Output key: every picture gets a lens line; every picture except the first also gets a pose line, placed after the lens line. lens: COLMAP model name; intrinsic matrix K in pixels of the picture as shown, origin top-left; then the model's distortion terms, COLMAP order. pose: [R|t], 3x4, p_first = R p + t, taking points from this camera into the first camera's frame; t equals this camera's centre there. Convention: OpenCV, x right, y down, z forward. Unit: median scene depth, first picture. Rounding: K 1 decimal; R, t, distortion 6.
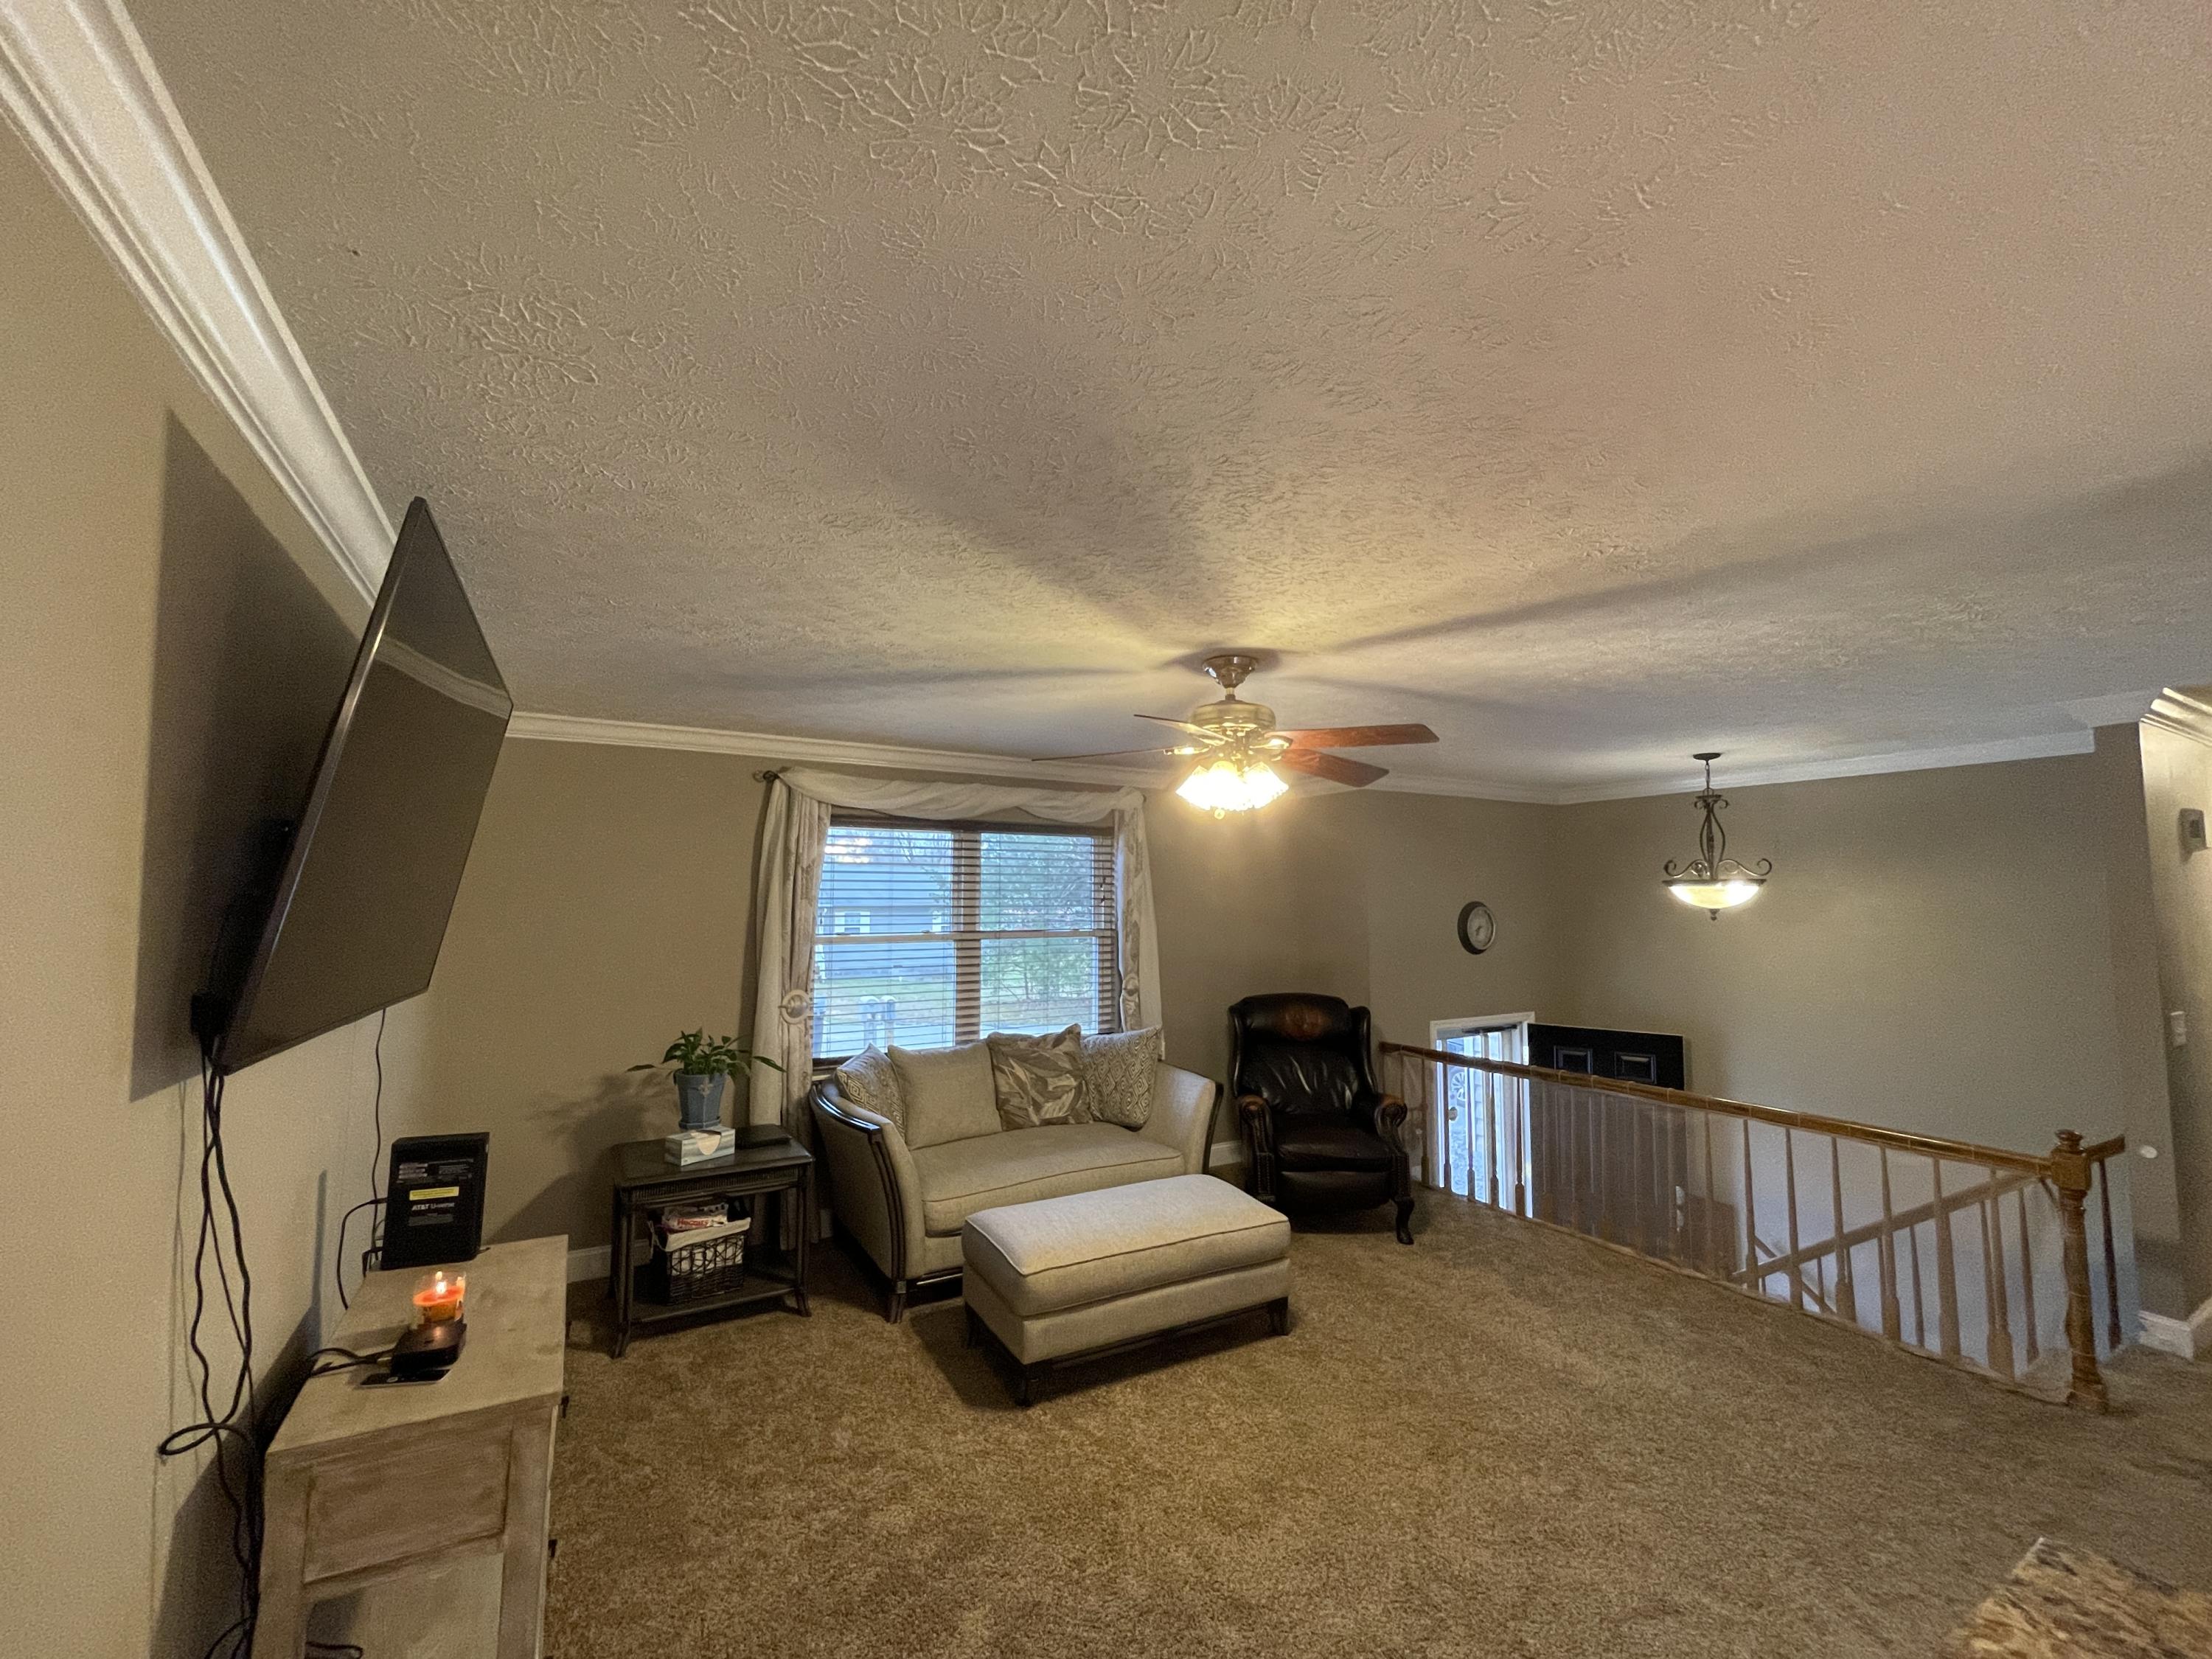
lens RADIAL K [[906.9, 0, 1101.9], [0, 906.9, 837.4], [0, 0, 1]] dist [0.011348, -0.000280]
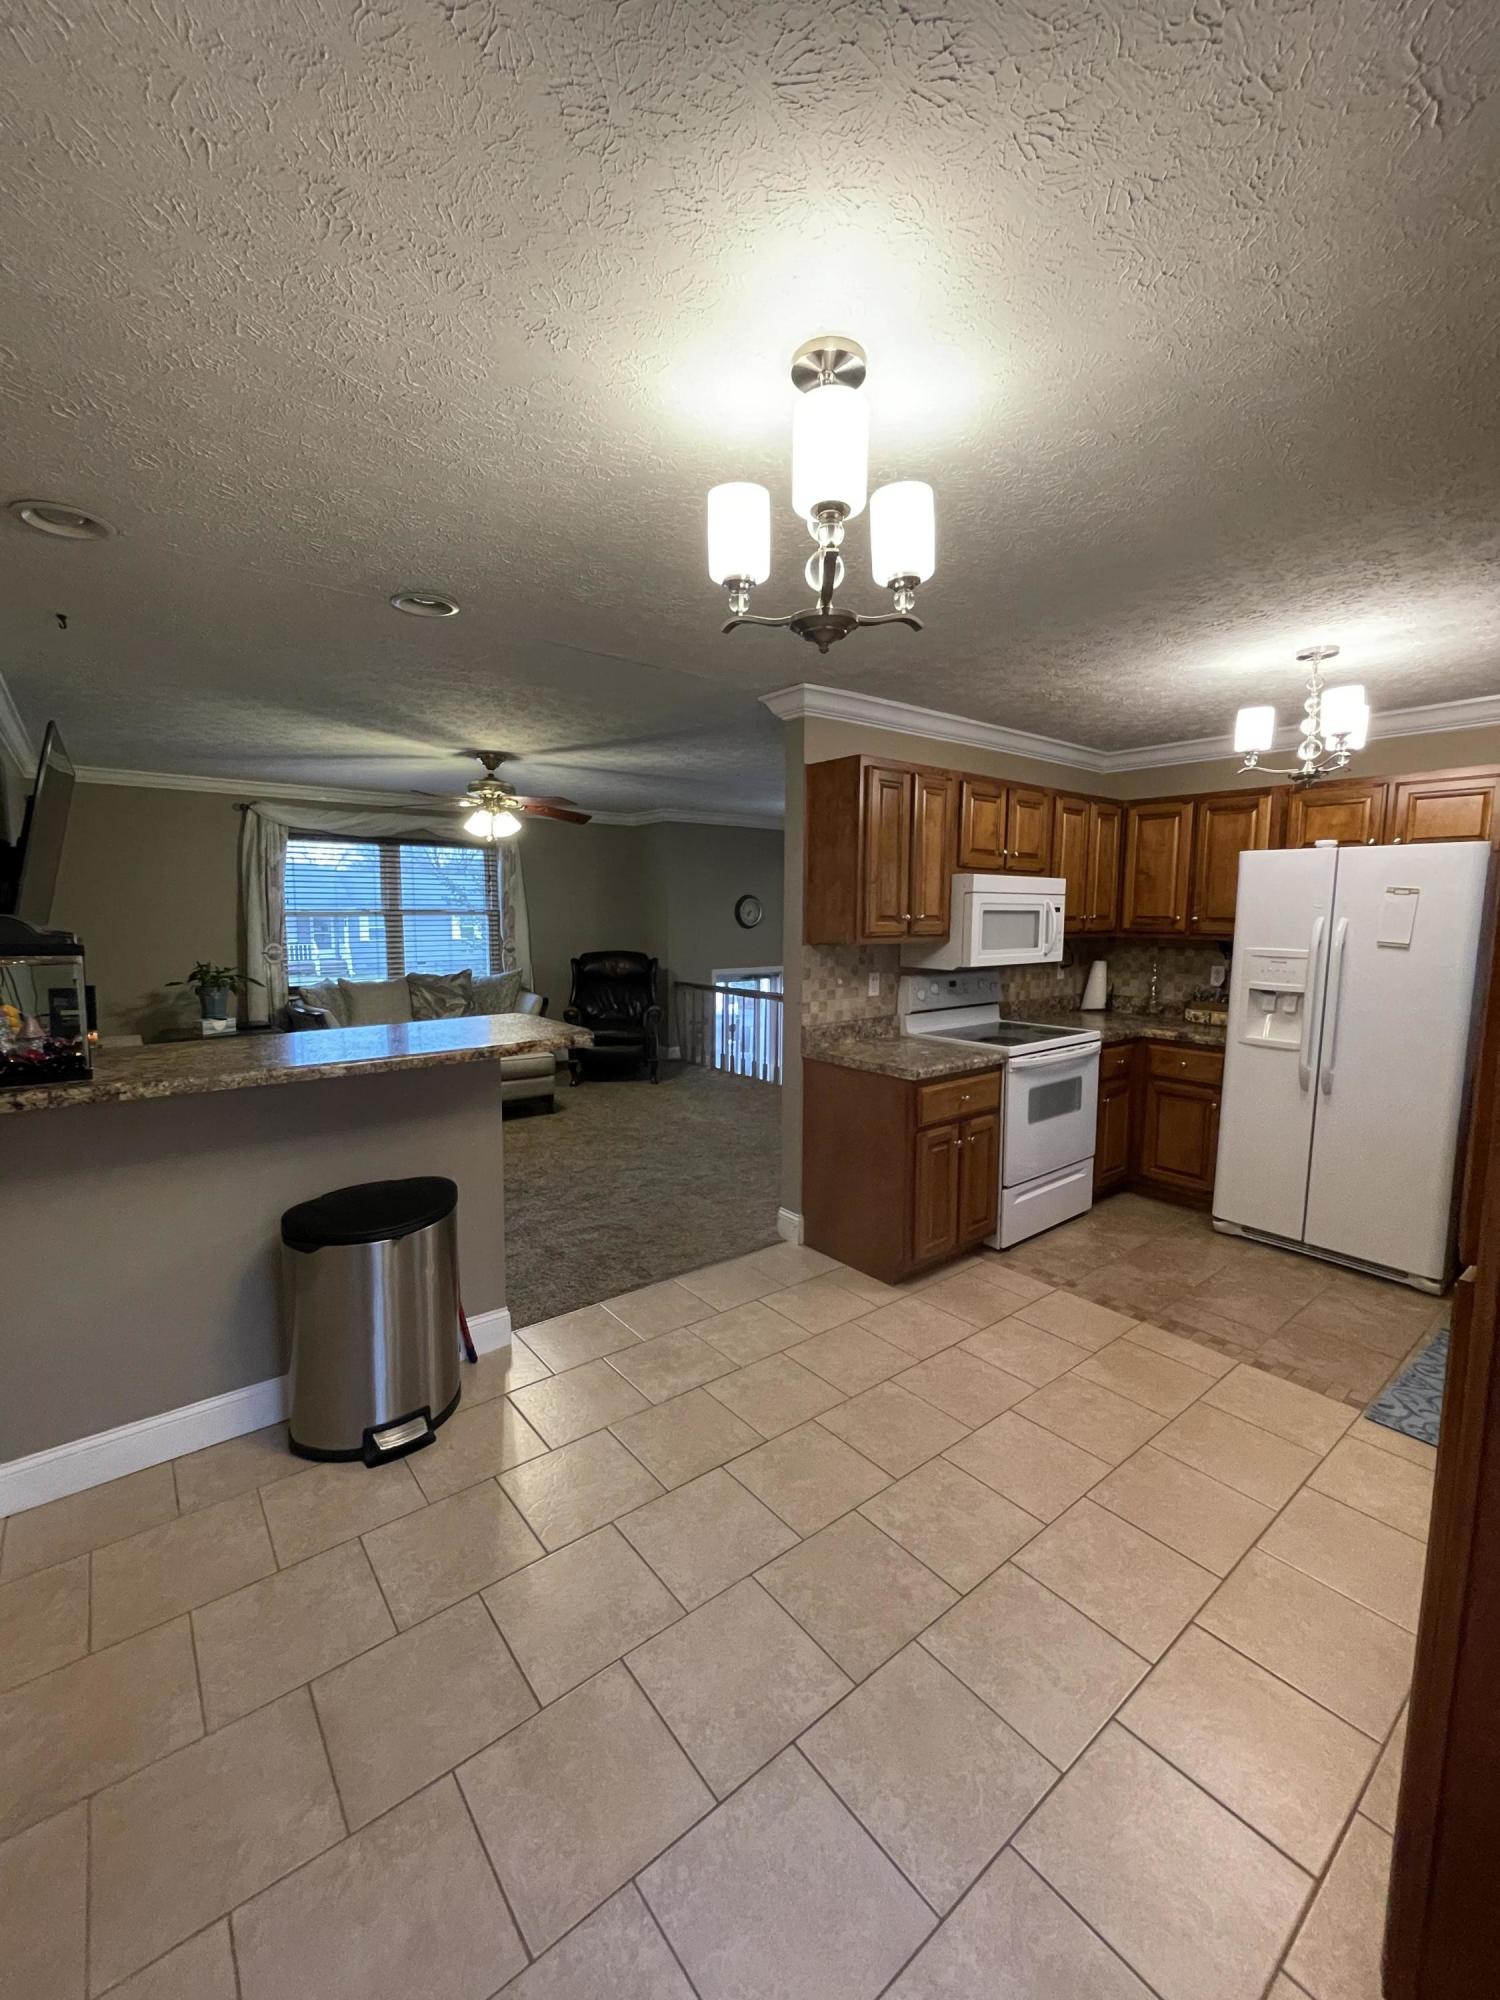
lens RADIAL K [[819.9, 0, 739.0], [0, 819.9, 995.5], [0, 0, 1]] dist [0.011348, -0.000280]
pose [[0.991097, -0.011187, 0.132671, 0.284476], [-0.012424, 0.984345, 0.175816, -0.008563], [-0.132561, -0.175899, 0.975442, -0.546353]]
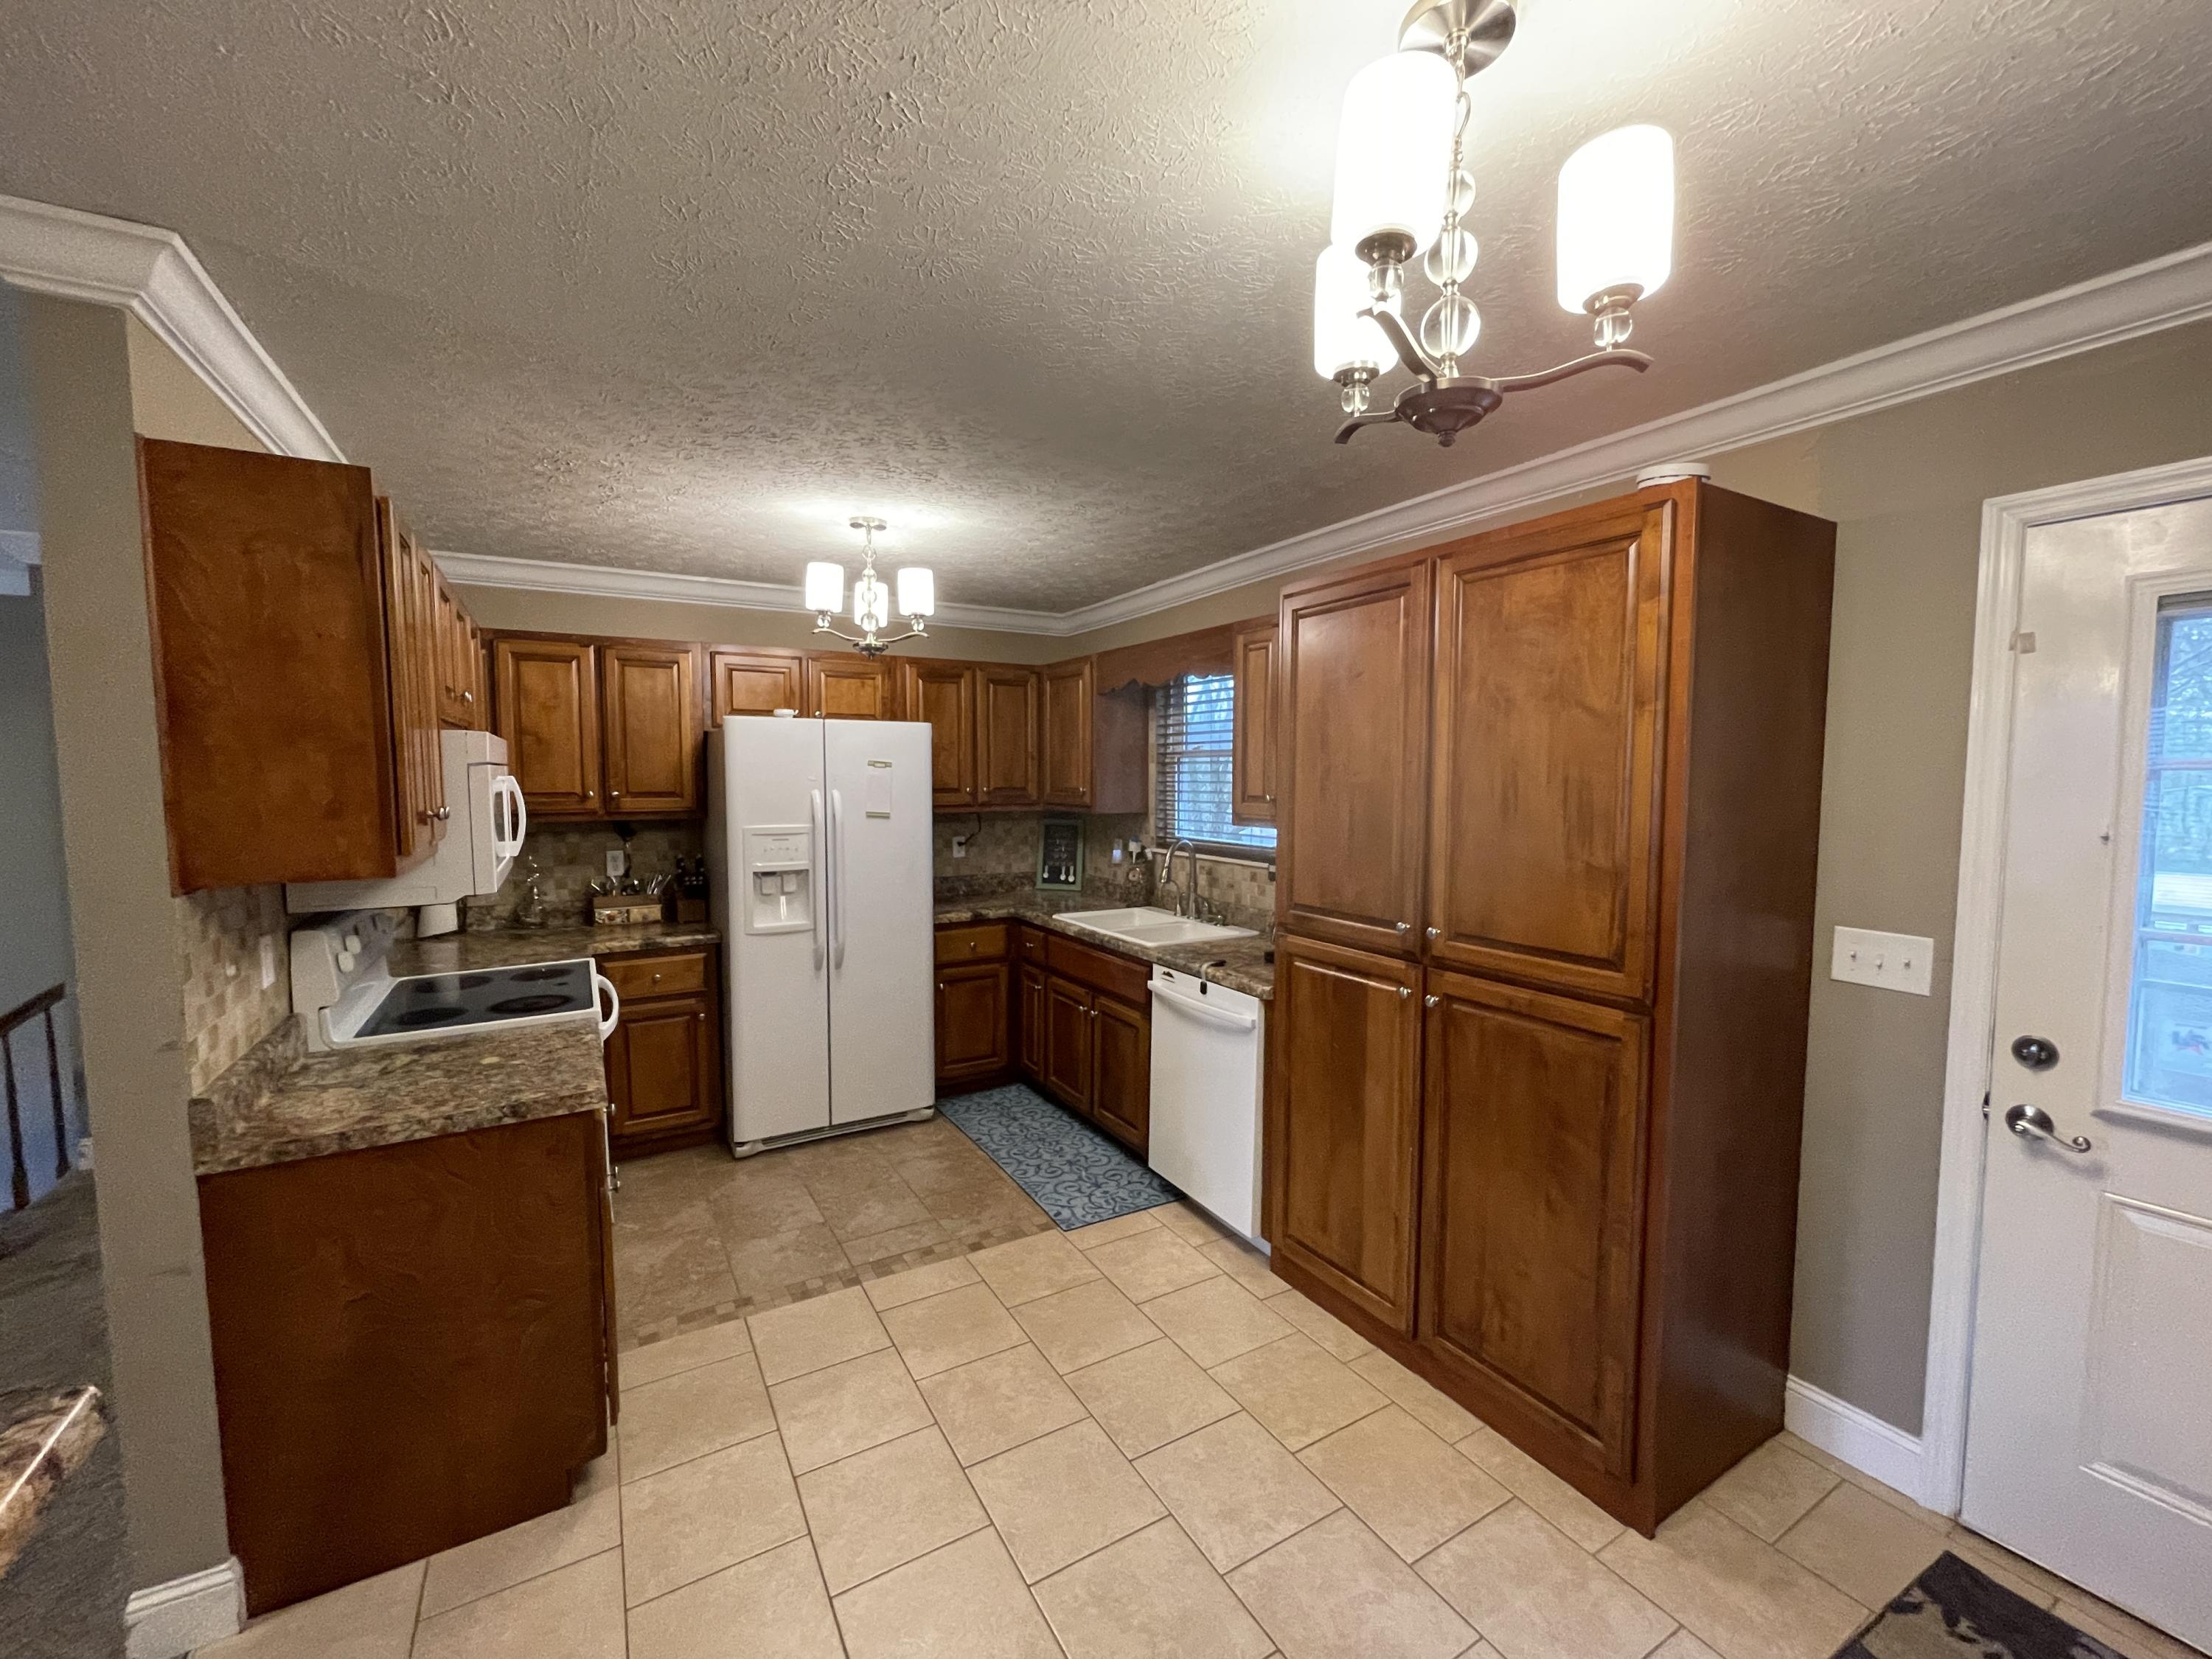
lens RADIAL K [[906.9, 0, 1108.6], [0, 906.9, 837.6], [0, 0, 1]] dist [0.011348, -0.000280]
pose [[0.010702, -0.079060, 0.996812, -0.169665], [-0.067812, 0.994517, 0.079606, 0.032070], [-0.997641, -0.068447, 0.005282, 0.525874]]
